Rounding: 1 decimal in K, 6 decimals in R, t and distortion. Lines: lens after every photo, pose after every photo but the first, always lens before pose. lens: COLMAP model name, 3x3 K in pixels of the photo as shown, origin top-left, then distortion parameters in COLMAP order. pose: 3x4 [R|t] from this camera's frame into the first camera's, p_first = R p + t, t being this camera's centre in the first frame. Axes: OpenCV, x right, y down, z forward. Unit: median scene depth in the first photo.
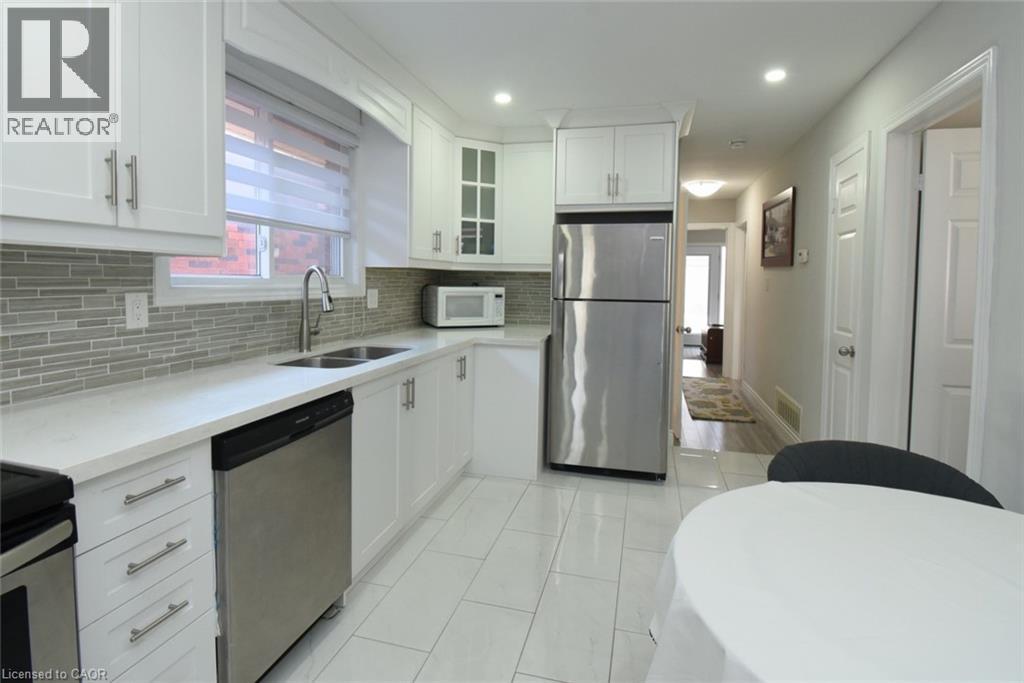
lens RADIAL K [[511.1, 0, 515.6], [0, 511.1, 299.4], [0, 0, 1]] dist [0.002725, -0.001268]
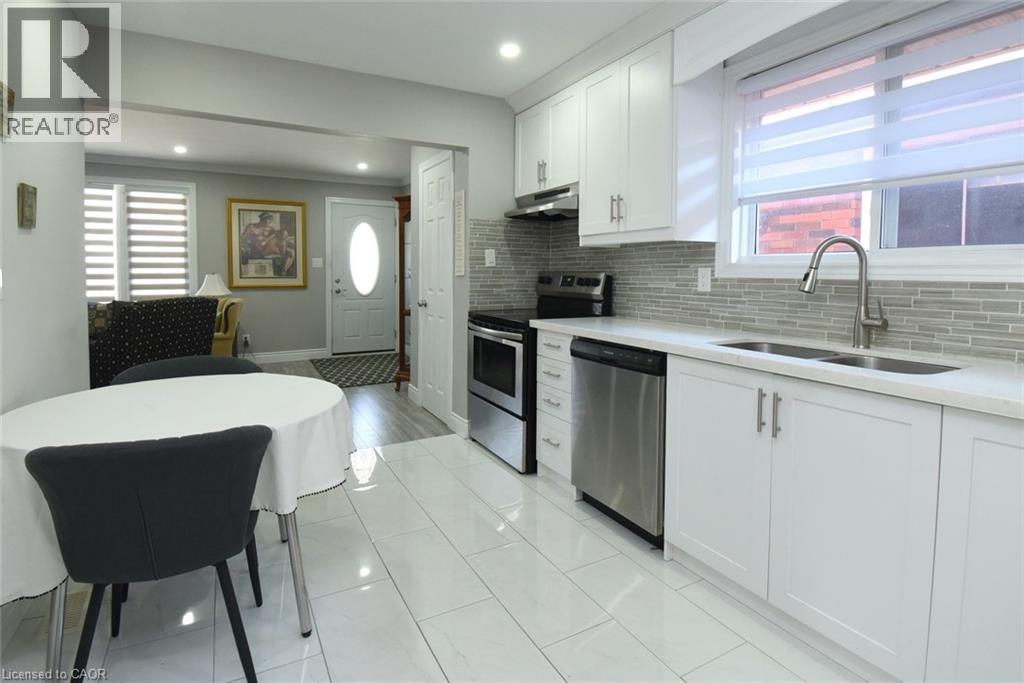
lens RADIAL K [[525.7, 0, 513.8], [0, 525.7, 290.5], [0, 0, 1]] dist [0.021075, -0.024384]
pose [[-0.728471, 0.001615, -0.685075, 0.410510], [-0.045850, 0.997640, 0.051107, 0.000191], [0.683541, 0.068641, -0.726678, 0.987240]]
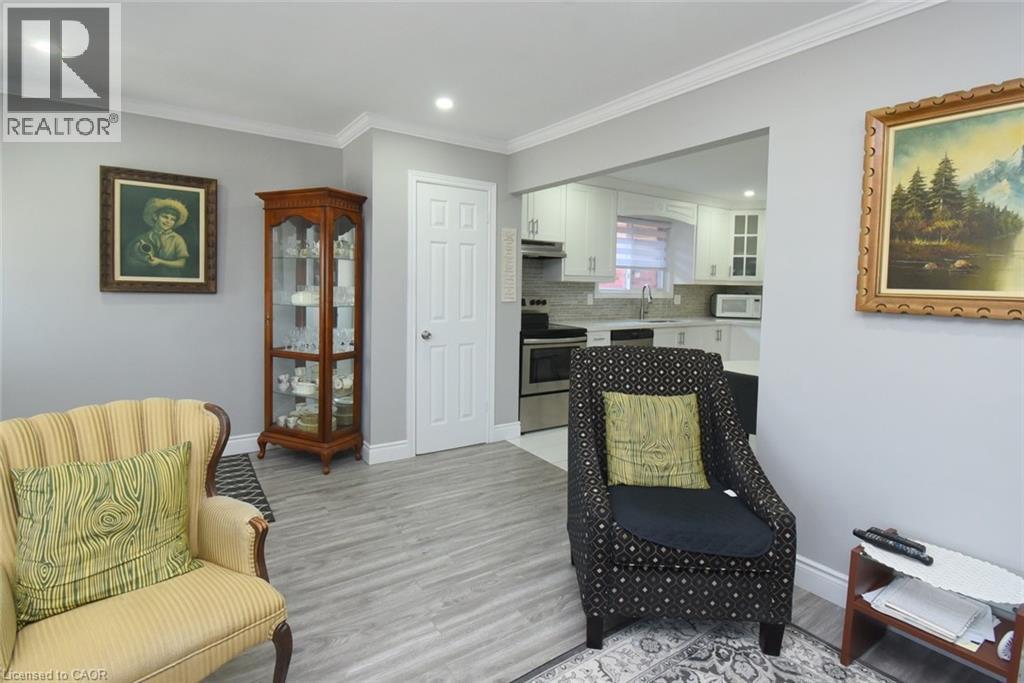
lens RADIAL K [[488.6, 0, 506.3], [0, 488.6, 315.2], [0, 0, 1]] dist [0.023371, -0.026927]
pose [[0.754660, 0.037534, -0.655042, 0.513125], [-0.030899, 0.999288, 0.021661, 0.041637], [0.655388, 0.003894, 0.755282, -0.969105]]
